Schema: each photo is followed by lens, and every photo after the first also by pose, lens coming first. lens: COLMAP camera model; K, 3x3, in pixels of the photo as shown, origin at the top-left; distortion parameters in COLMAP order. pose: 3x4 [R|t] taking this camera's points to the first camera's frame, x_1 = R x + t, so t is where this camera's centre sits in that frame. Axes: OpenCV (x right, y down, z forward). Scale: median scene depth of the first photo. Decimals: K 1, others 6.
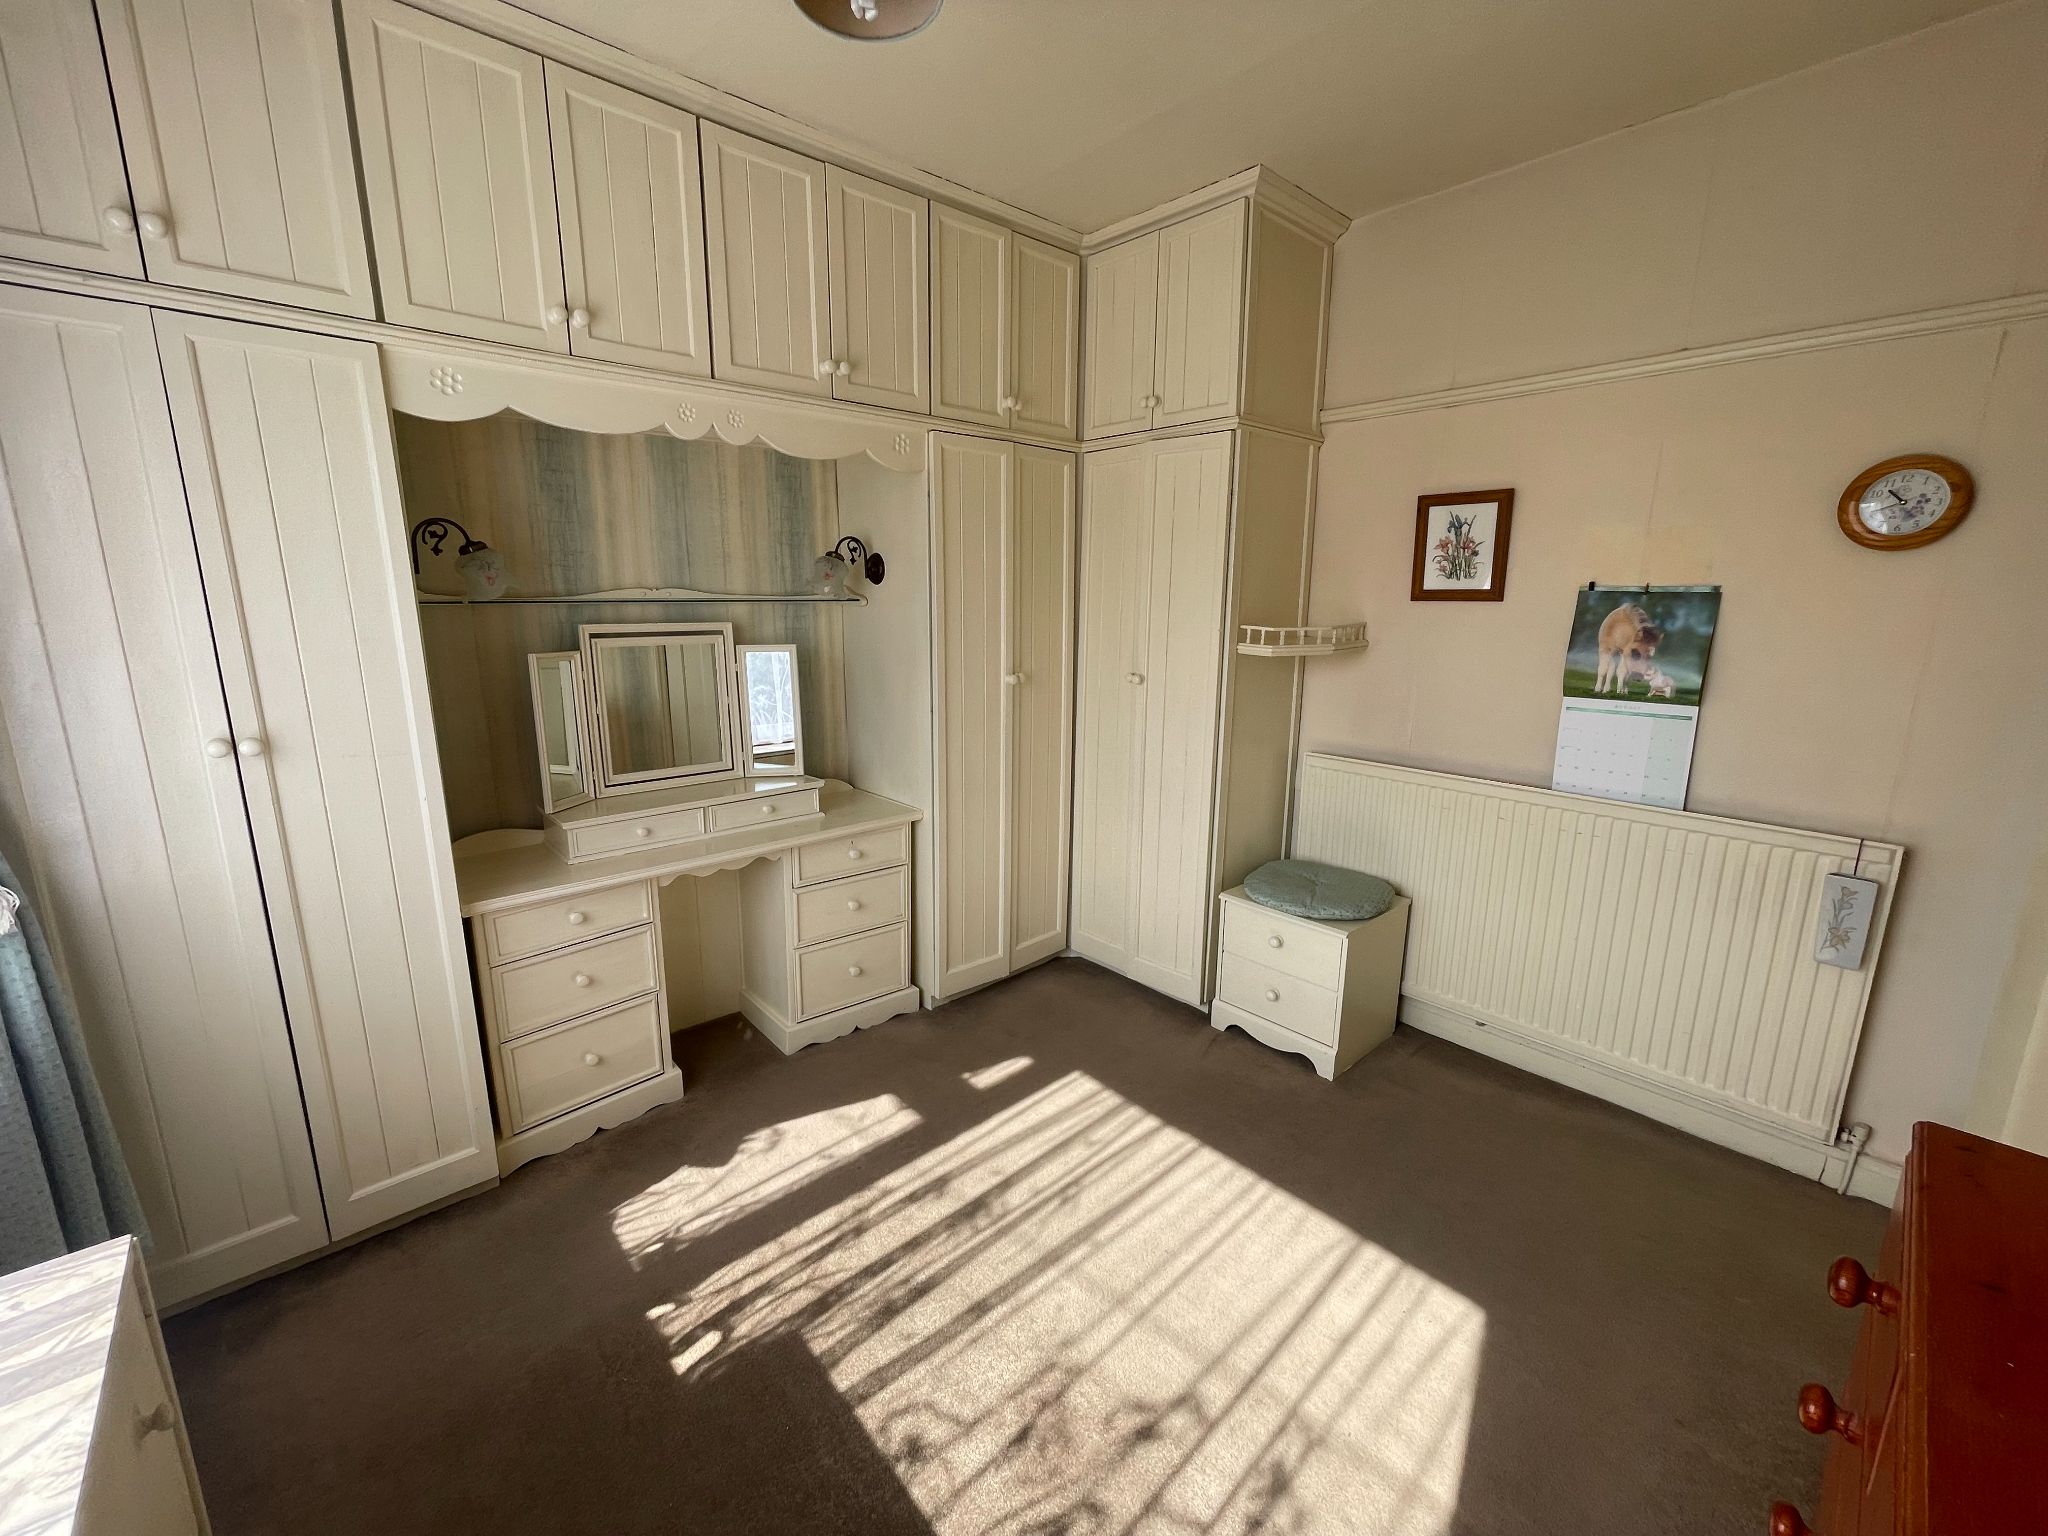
lens RADIAL K [[828.9, 0, 1023.0], [0, 828.9, 765.0], [0, 0, 1]] dist [-0.002303, 0.001825]
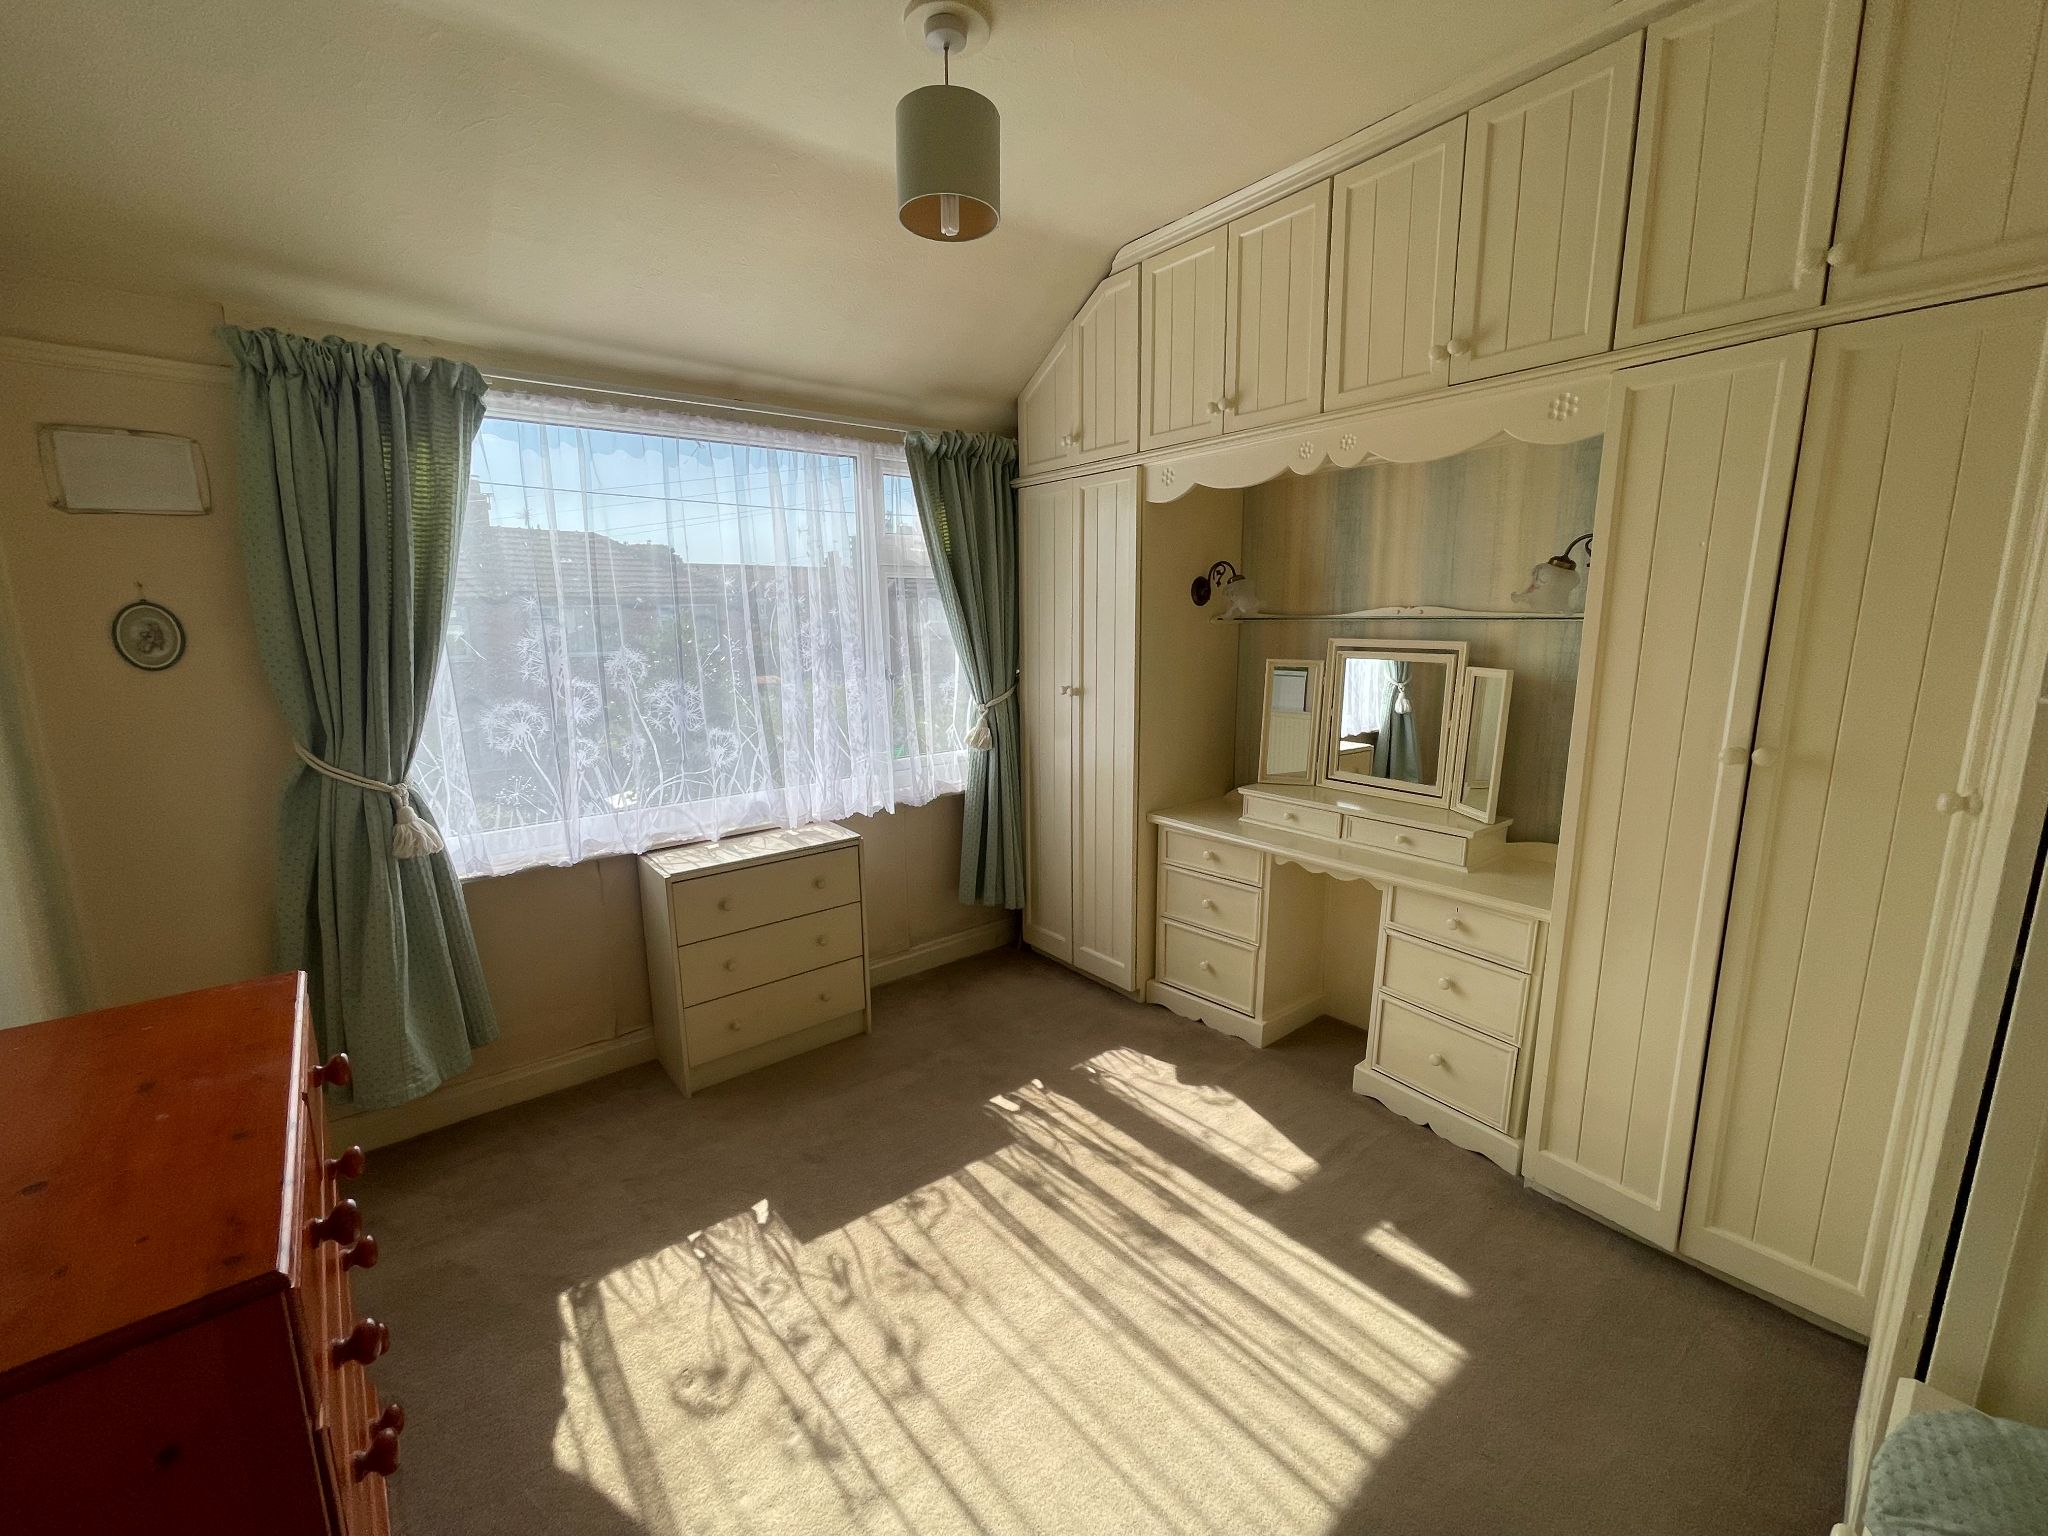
lens RADIAL K [[828.9, 0, 1023.6], [0, 828.9, 767.6], [0, 0, 1]] dist [-0.002303, 0.001825]
pose [[-0.051201, 0.176565, -0.982956, 0.826100], [-0.198672, 0.962775, 0.183288, -0.147782], [0.978728, 0.204670, -0.014217, 0.762685]]
